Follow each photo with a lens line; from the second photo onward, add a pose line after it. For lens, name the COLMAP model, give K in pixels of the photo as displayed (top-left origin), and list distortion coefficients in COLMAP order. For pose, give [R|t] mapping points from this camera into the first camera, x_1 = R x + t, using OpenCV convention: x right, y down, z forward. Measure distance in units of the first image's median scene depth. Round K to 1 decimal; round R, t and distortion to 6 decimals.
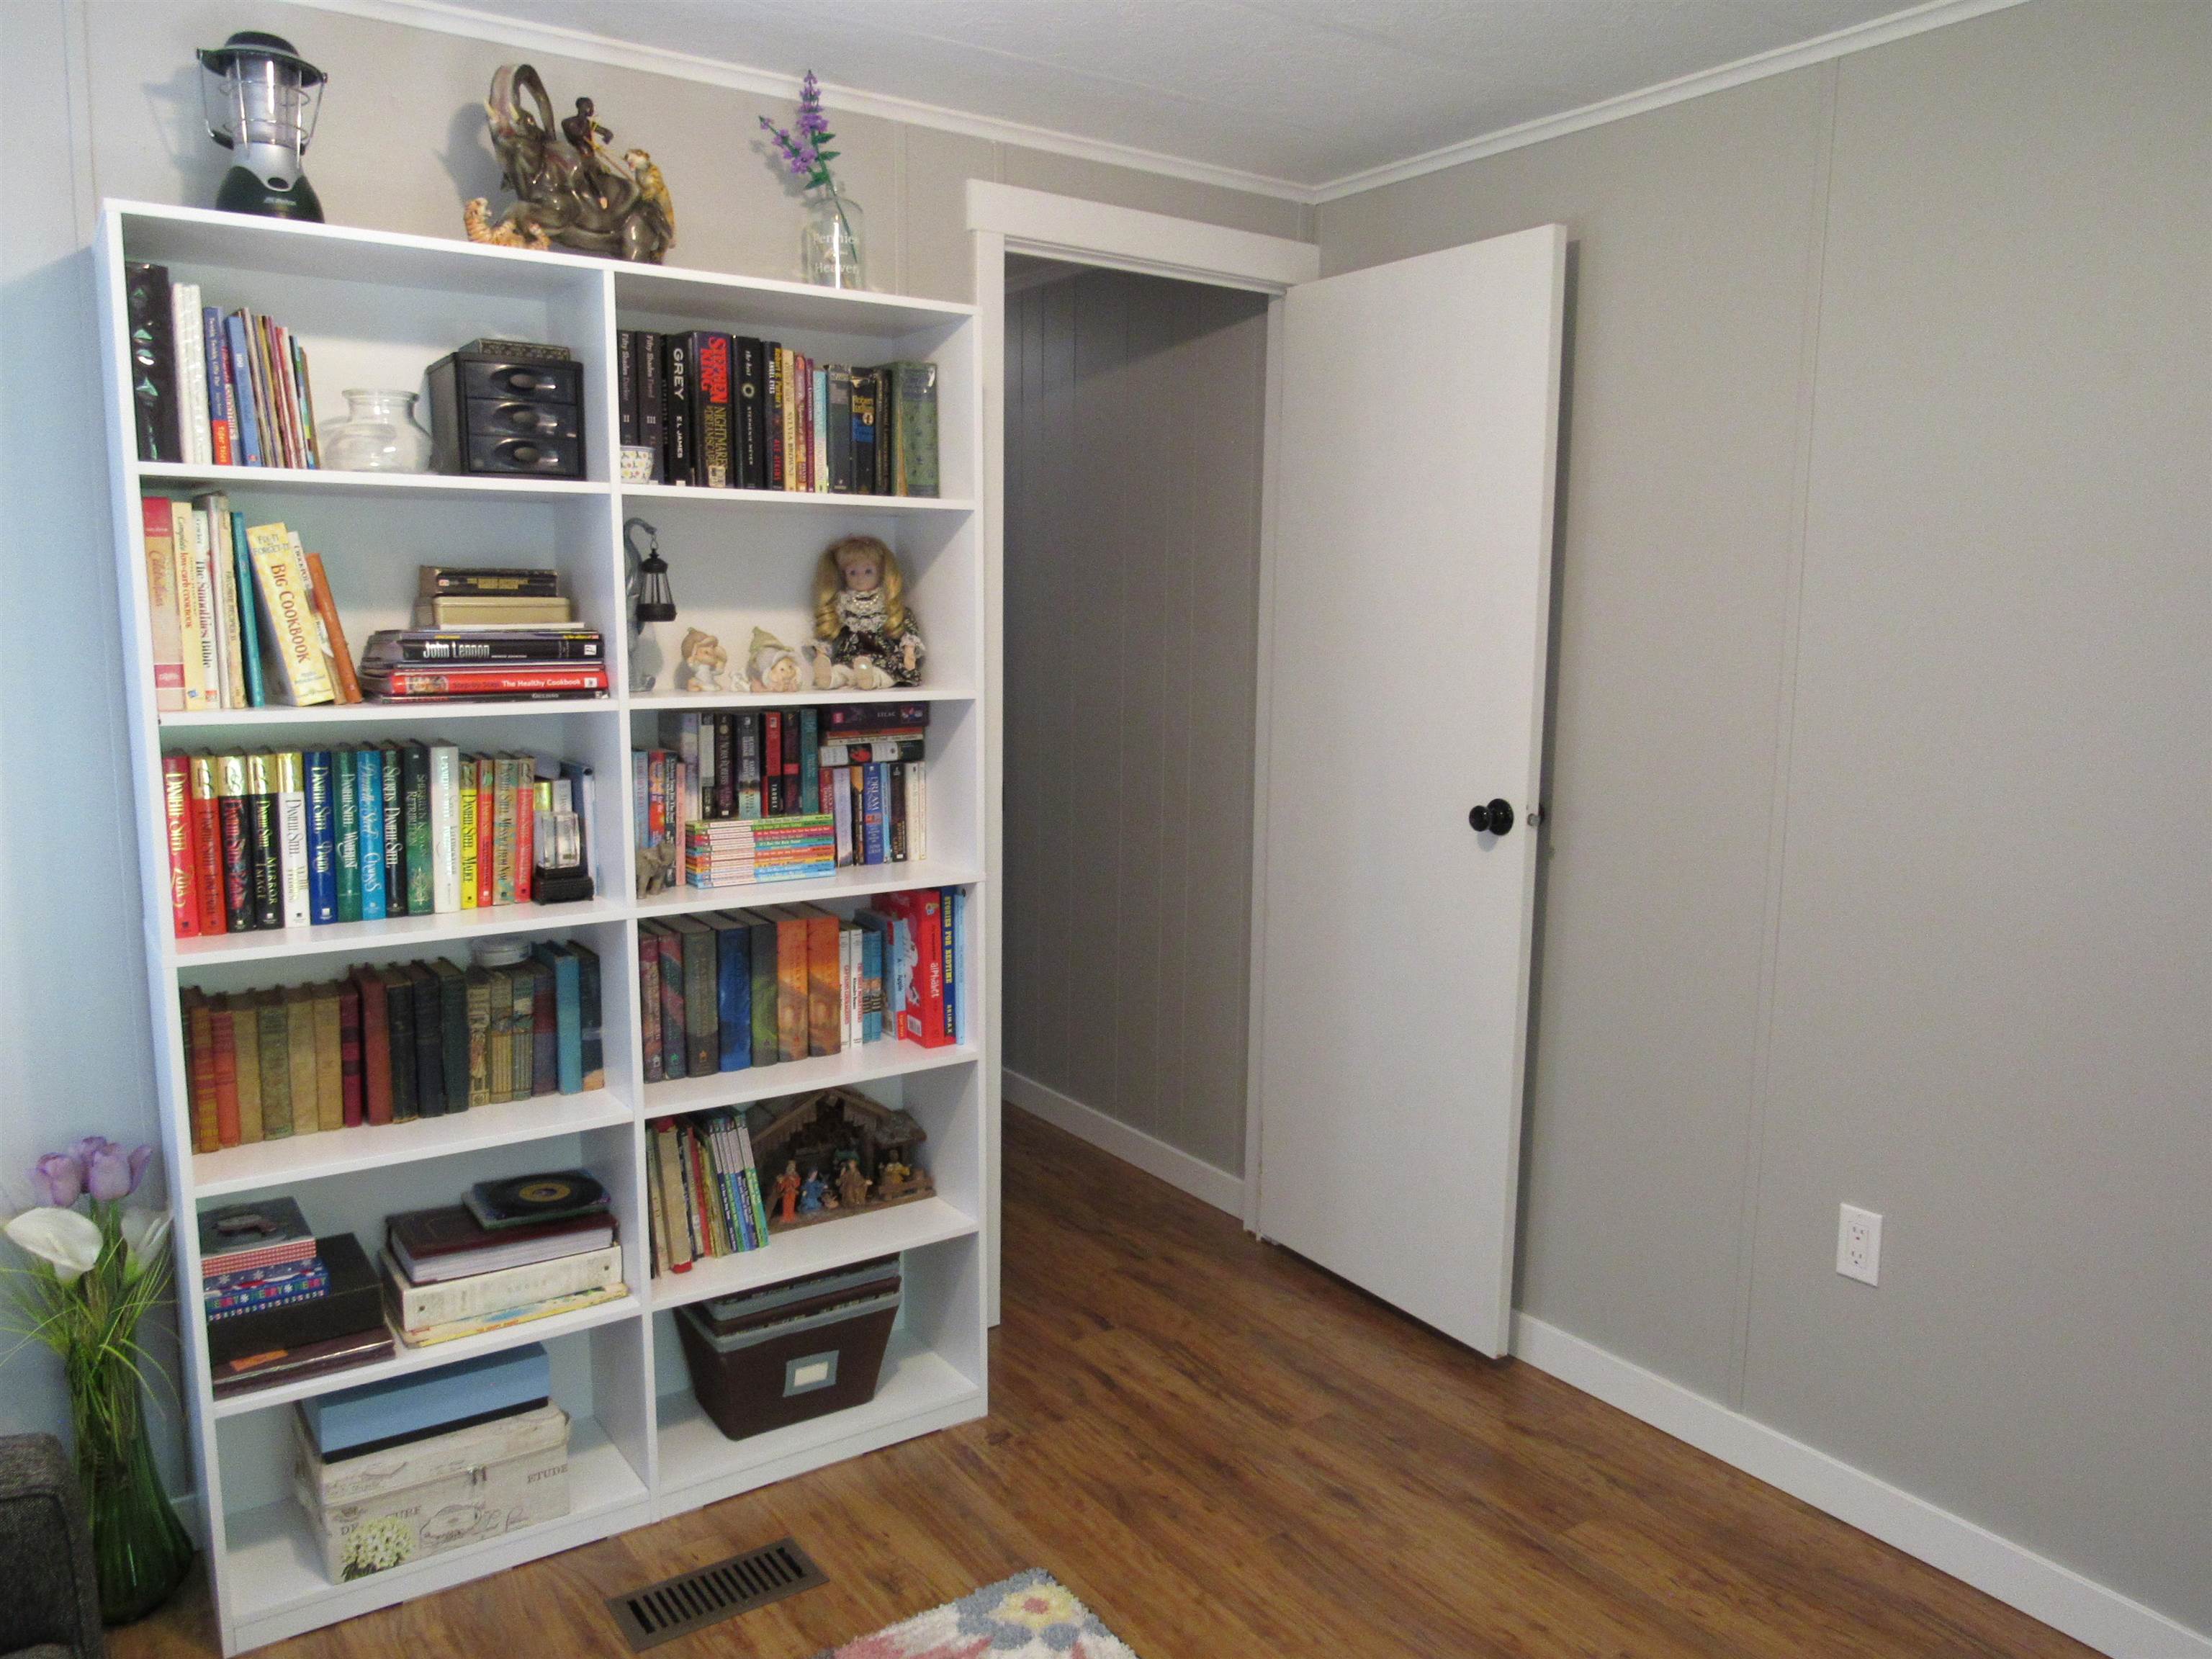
lens RADIAL K [[1587.7, 0, 1104.5], [0, 1587.7, 831.6], [0, 0, 1]] dist [-0.025494, 0.001328]
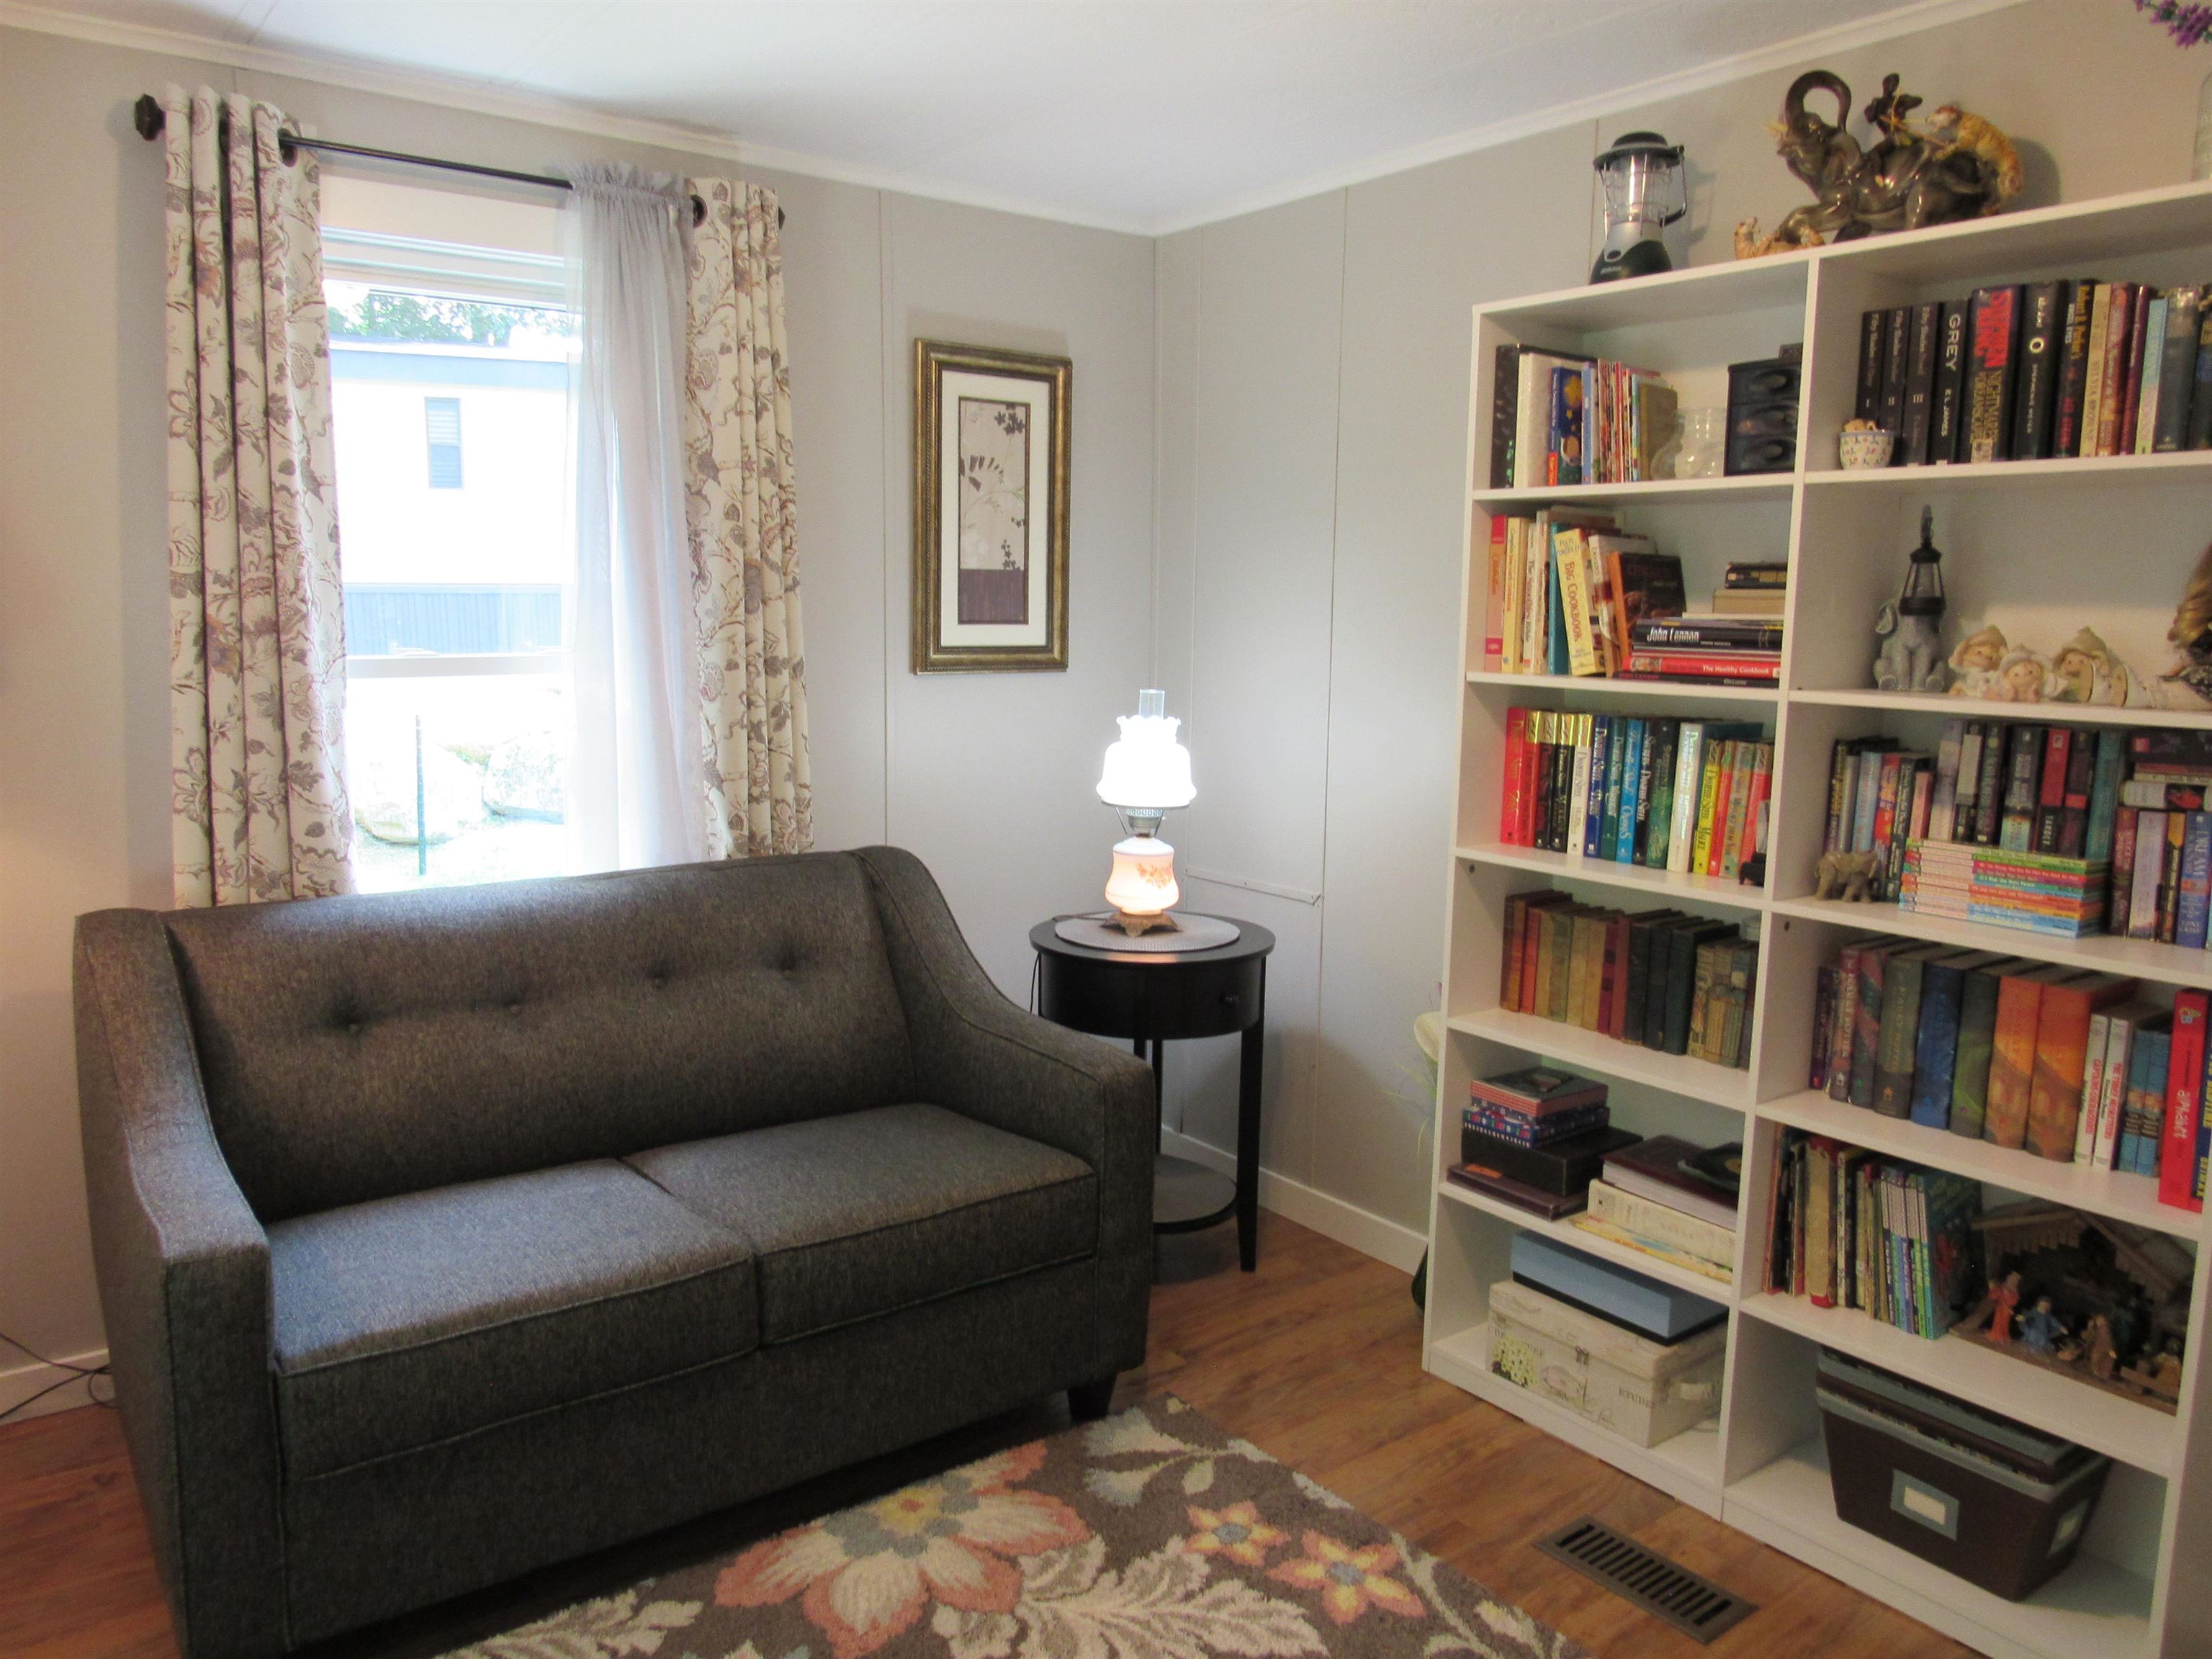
lens RADIAL K [[1587.7, 0, 1084.9], [0, 1587.7, 825.6], [0, 0, 1]] dist [-0.025494, 0.001328]
pose [[0.026592, 0.133757, -0.990657, 0.638425], [-0.156245, 0.979384, 0.128041, -0.055332], [0.987360, 0.151381, 0.046943, 0.502933]]
